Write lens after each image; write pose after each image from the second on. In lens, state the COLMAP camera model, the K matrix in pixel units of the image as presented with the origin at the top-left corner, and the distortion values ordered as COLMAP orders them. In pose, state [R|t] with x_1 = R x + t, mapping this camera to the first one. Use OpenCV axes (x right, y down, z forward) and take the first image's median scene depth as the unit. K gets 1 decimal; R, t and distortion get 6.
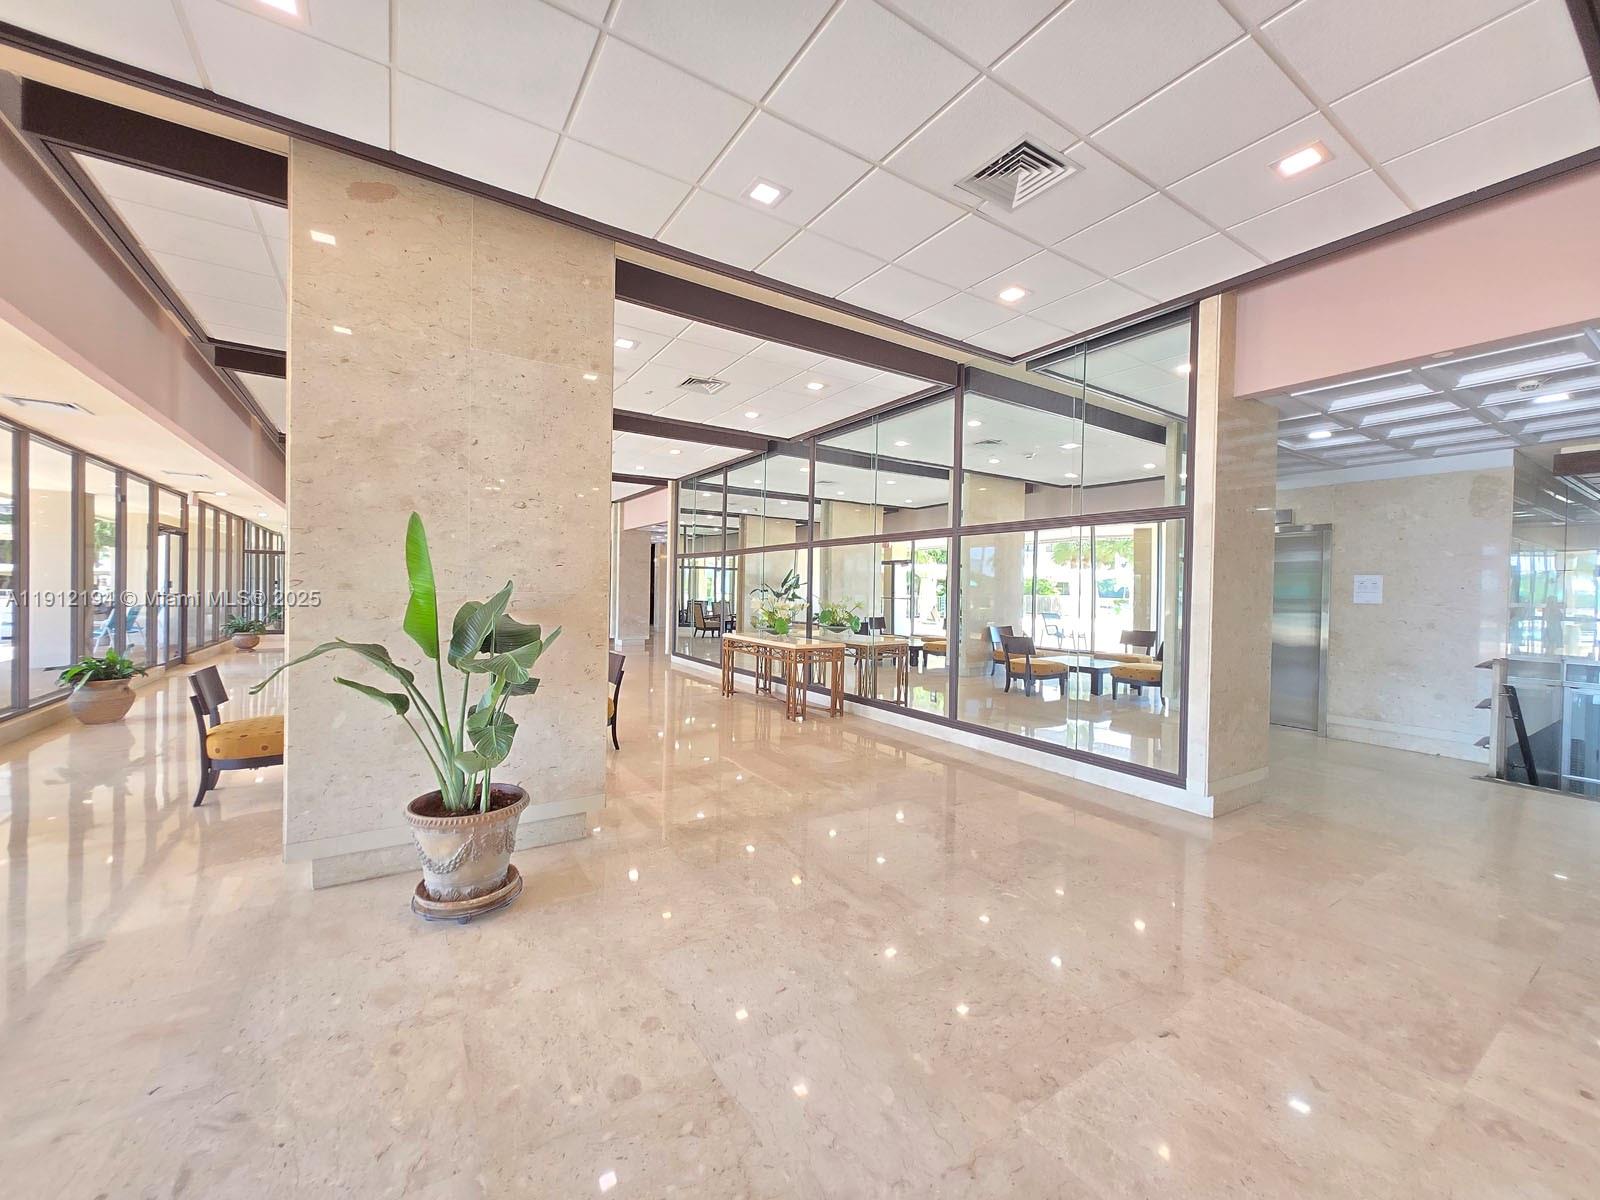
lens RADIAL K [[625.0, 0, 794.8], [0, 625.0, 594.8], [0, 0, 1]] dist [-0.003640, 0.000286]
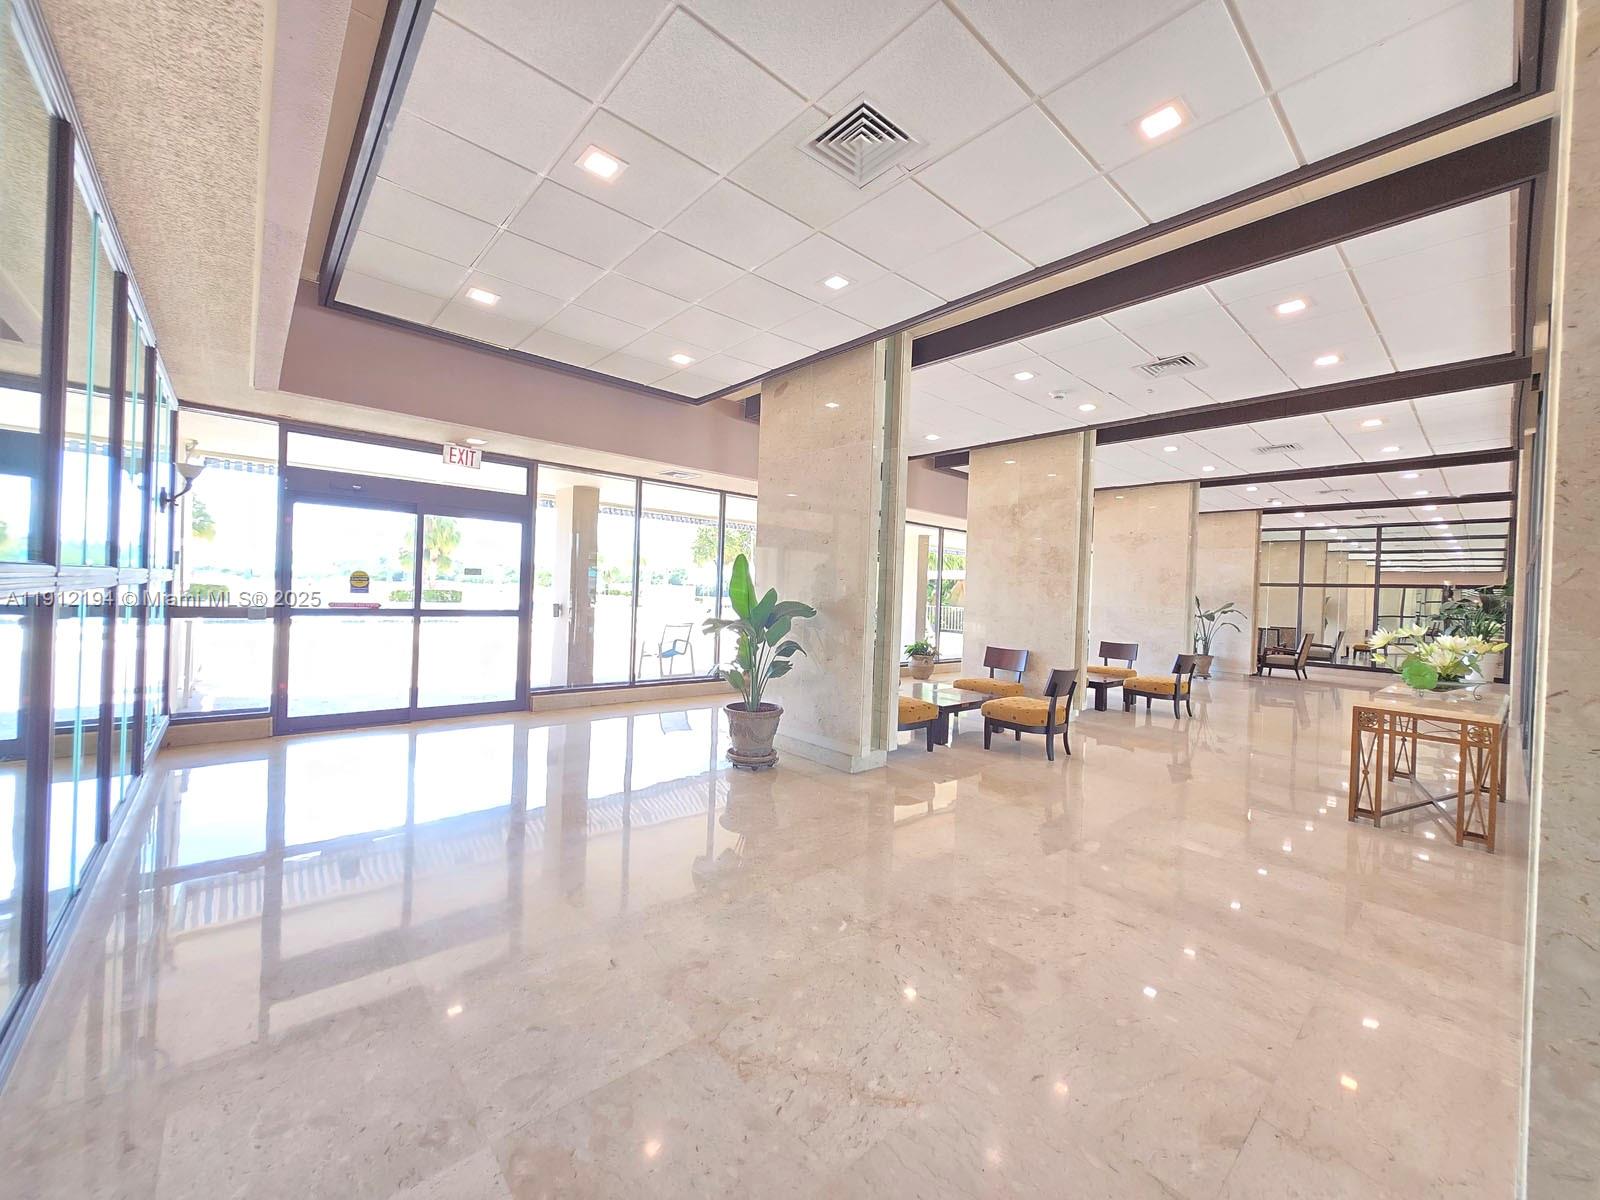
lens RADIAL K [[625.0, 0, 793.2], [0, 625.0, 599.8], [0, 0, 1]] dist [-0.003640, 0.000286]
pose [[0.151152, -0.002670, -0.988507, 1.078991], [-0.045467, 0.998919, -0.009650, 0.019268], [0.987464, 0.046403, 0.150867, 0.678188]]
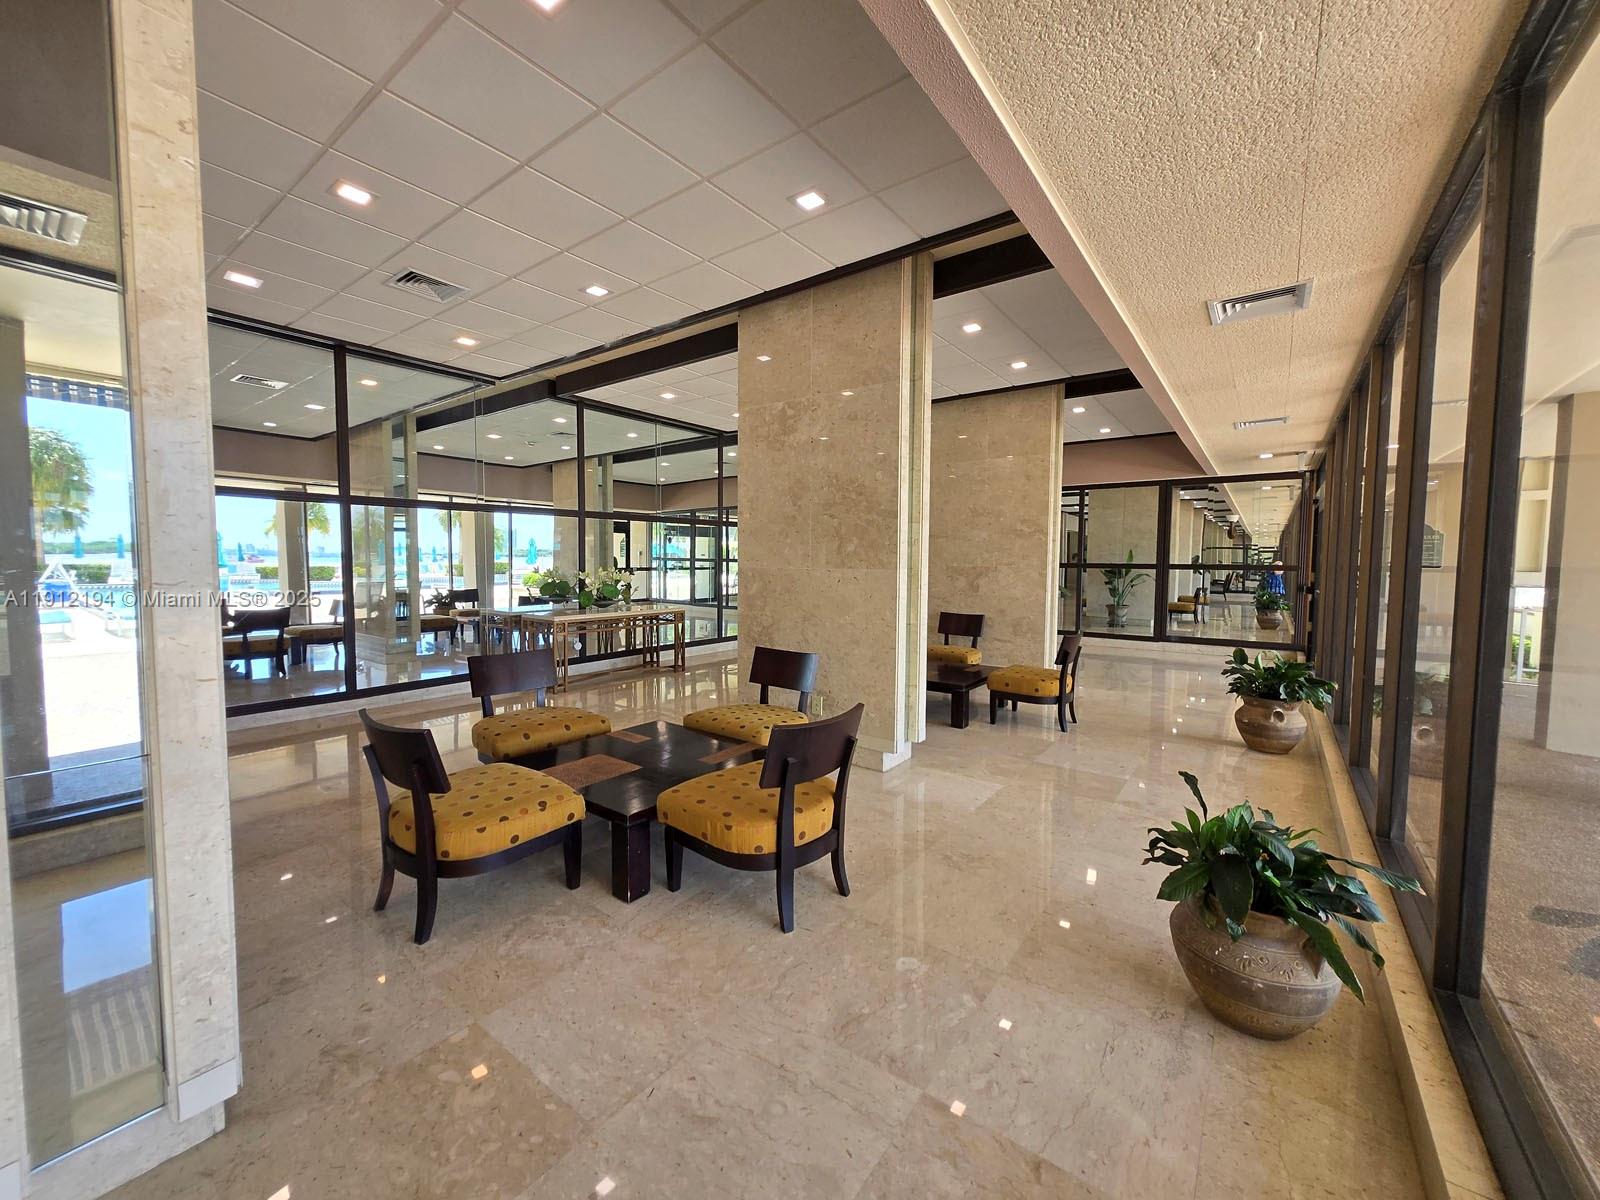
lens RADIAL K [[625.0, 0, 795.5], [0, 625.0, 598.9], [0, 0, 1]] dist [-0.003640, 0.000286]
pose [[0.330219, 0.029923, -0.943430, 0.824145], [0.001564, 0.999479, 0.032248, 0.013760], [0.943903, -0.012124, 0.330000, 0.504285]]
